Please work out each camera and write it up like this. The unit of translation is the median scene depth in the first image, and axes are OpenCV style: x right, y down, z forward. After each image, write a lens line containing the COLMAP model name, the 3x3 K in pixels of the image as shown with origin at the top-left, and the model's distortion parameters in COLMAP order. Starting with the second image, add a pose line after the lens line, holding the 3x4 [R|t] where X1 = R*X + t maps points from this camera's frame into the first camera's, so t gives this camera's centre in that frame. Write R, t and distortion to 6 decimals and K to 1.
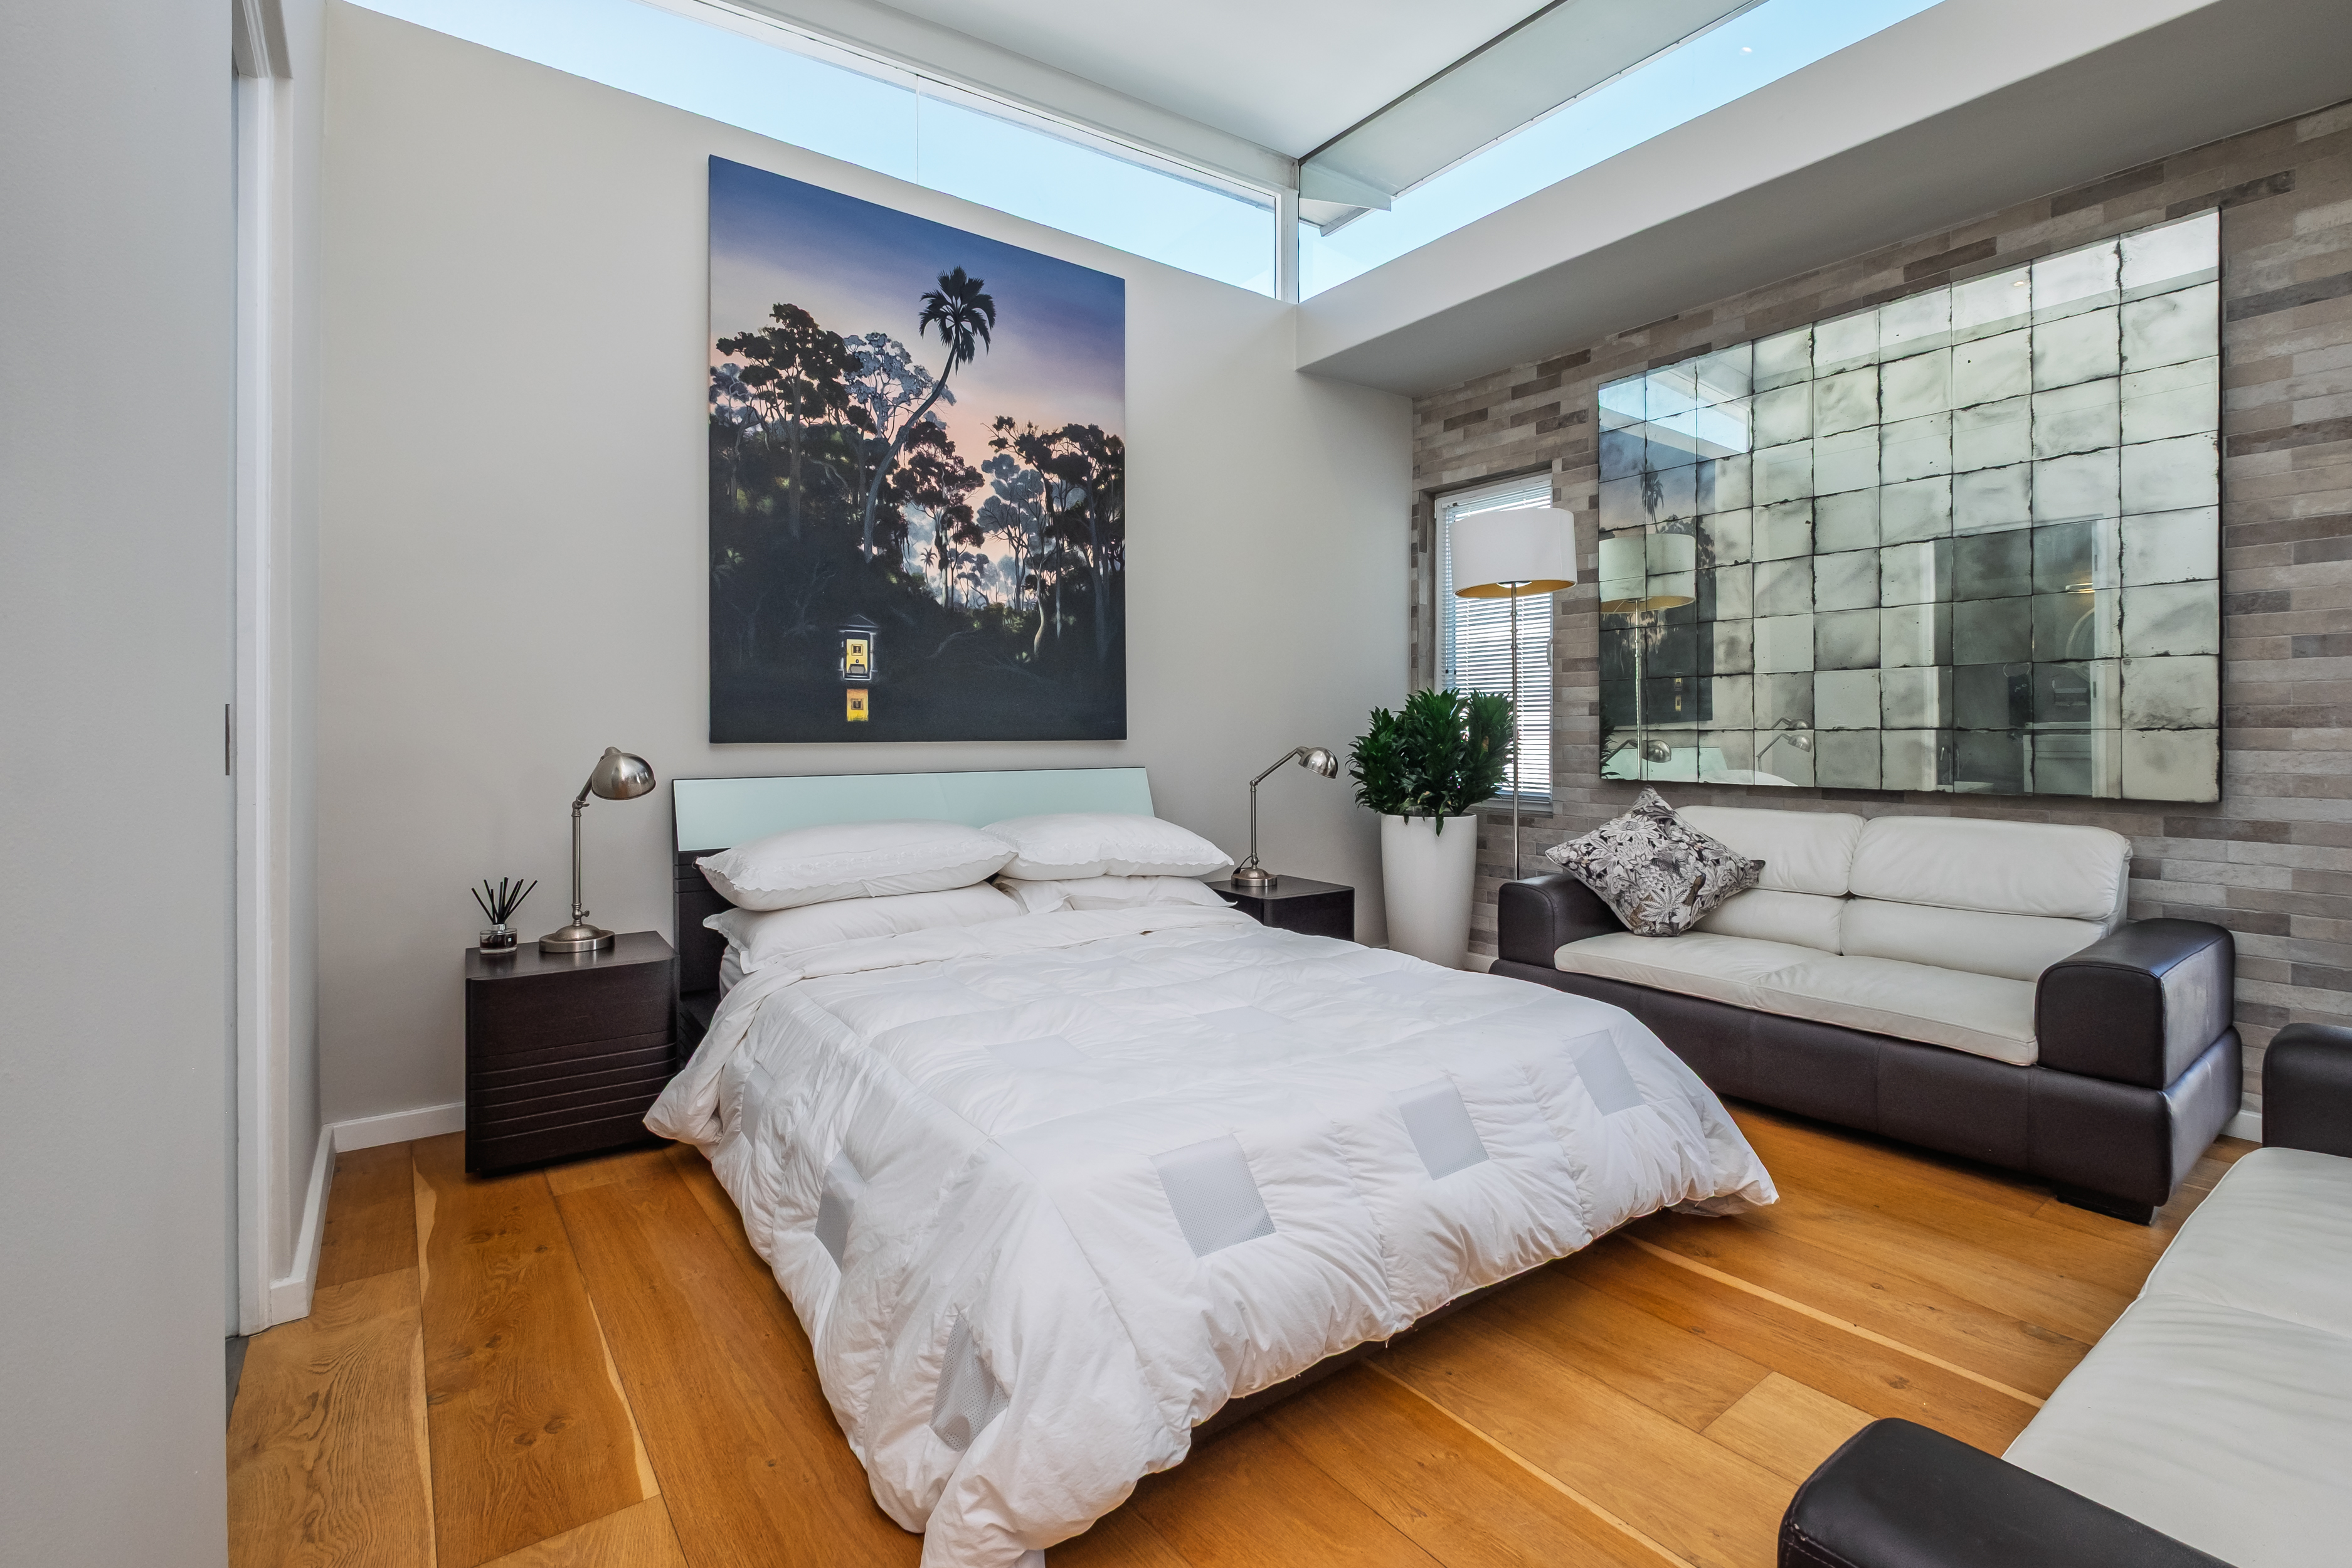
lens RADIAL K [[1046.1, 0, 1195.7], [0, 1046.1, 725.0], [0, 0, 1]] dist [-0.004122, 0.000355]
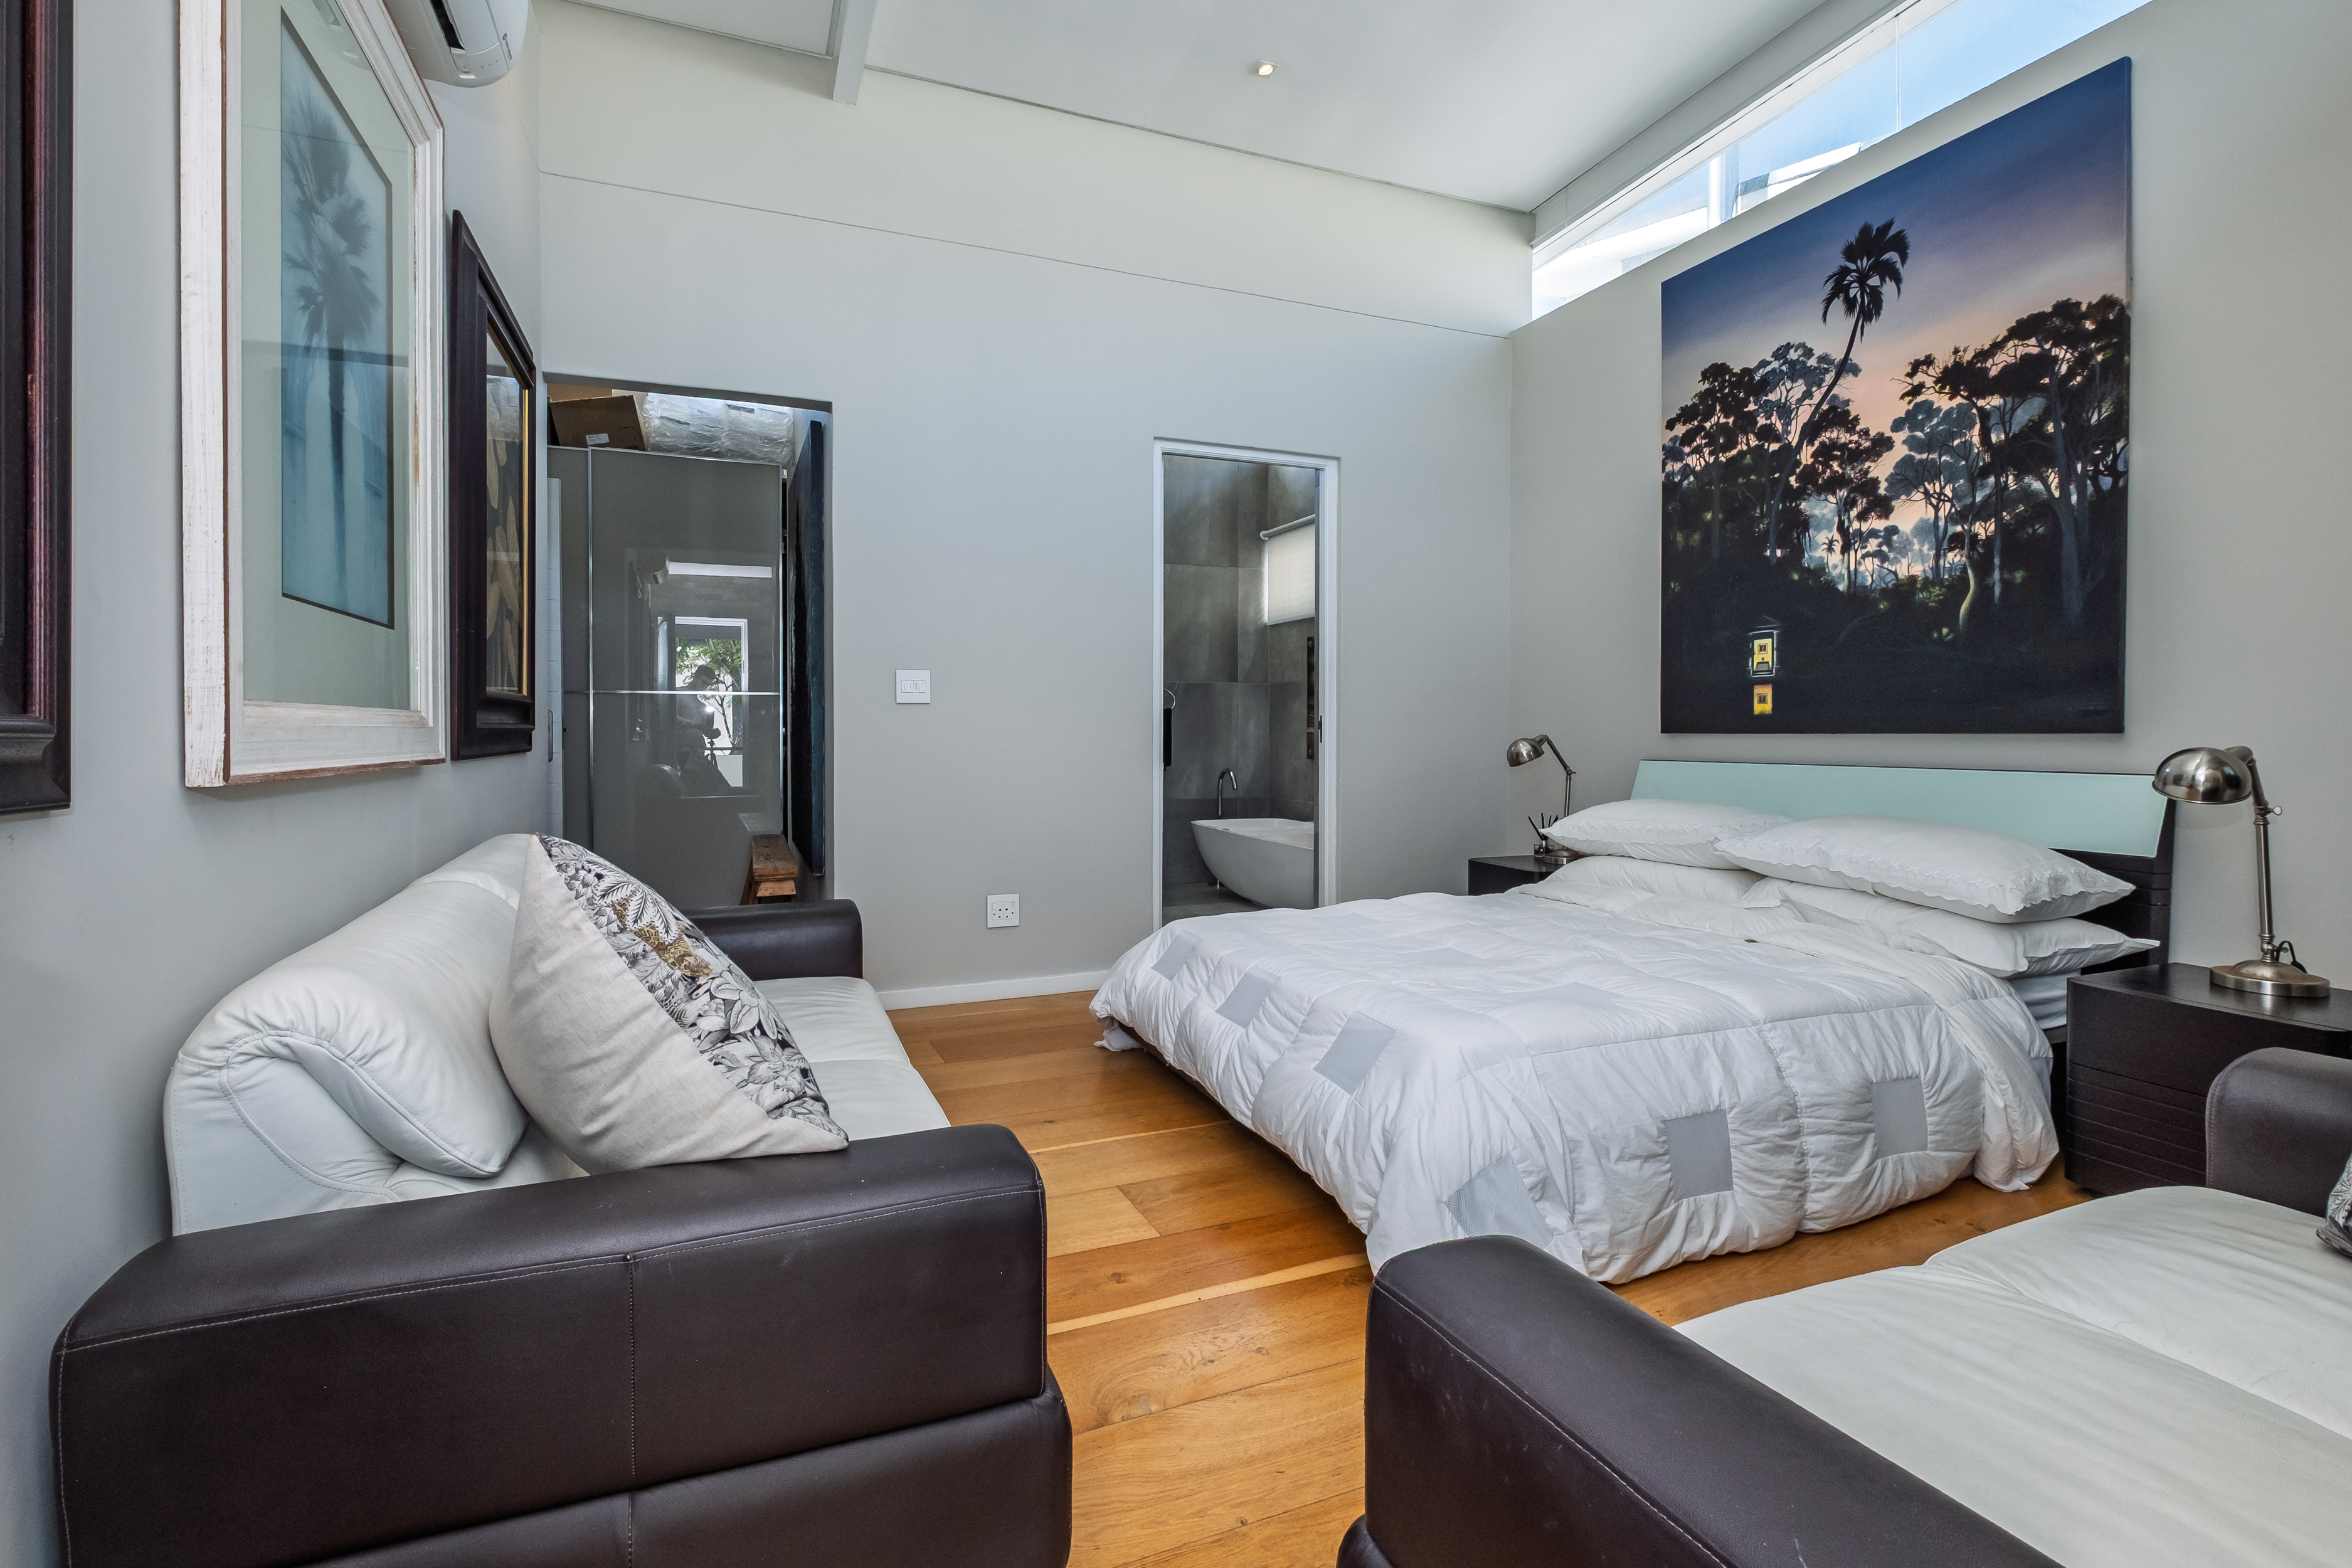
lens RADIAL K [[1046.1, 0, 1159.0], [0, 1046.1, 744.0], [0, 0, 1]] dist [-0.004122, 0.000355]
pose [[-0.253098, 0.005391, -0.967426, 0.803058], [-0.006190, 0.999955, 0.007192, 0.020833], [0.967421, 0.007809, -0.253053, 0.607716]]
